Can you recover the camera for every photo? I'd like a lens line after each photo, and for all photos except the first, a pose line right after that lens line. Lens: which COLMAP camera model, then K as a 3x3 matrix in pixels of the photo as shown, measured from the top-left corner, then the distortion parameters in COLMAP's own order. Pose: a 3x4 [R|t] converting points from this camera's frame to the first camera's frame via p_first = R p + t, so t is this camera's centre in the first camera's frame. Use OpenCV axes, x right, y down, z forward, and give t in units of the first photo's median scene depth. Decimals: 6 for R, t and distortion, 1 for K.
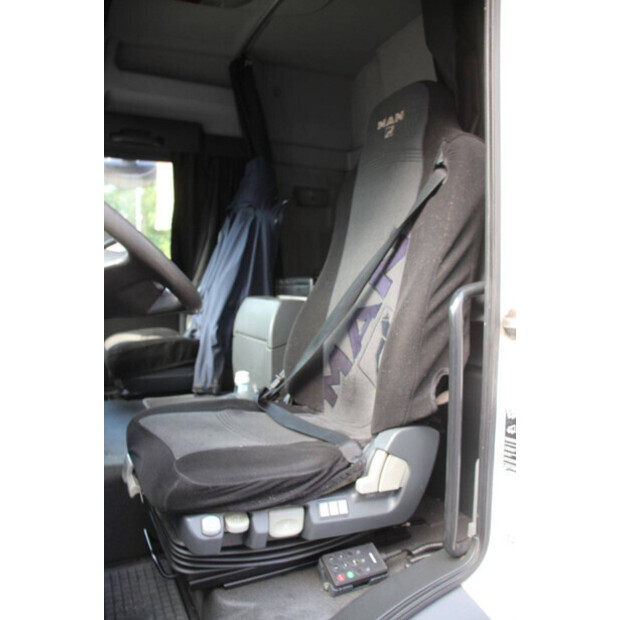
lens RADIAL K [[500.1, 0, 310.1], [0, 500.1, 311.1], [0, 0, 1]] dist [-0.147564, 0.100357]
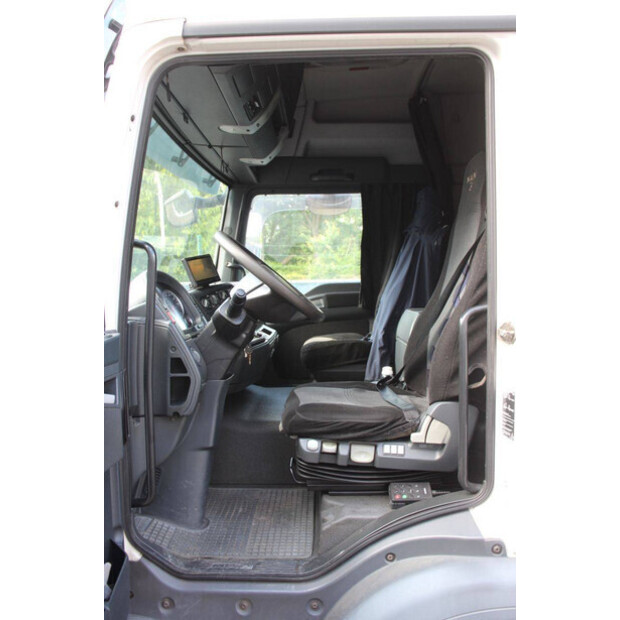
lens RADIAL K [[548.0, 0, 312.4], [0, 548.0, 310.2], [0, 0, 1]] dist [-0.101398, 0.036382]
pose [[0.895161, 0.007309, -0.445683, 0.575043], [-0.013184, 0.999862, -0.010084, -0.016229], [0.445548, 0.014903, 0.895134, -0.653486]]
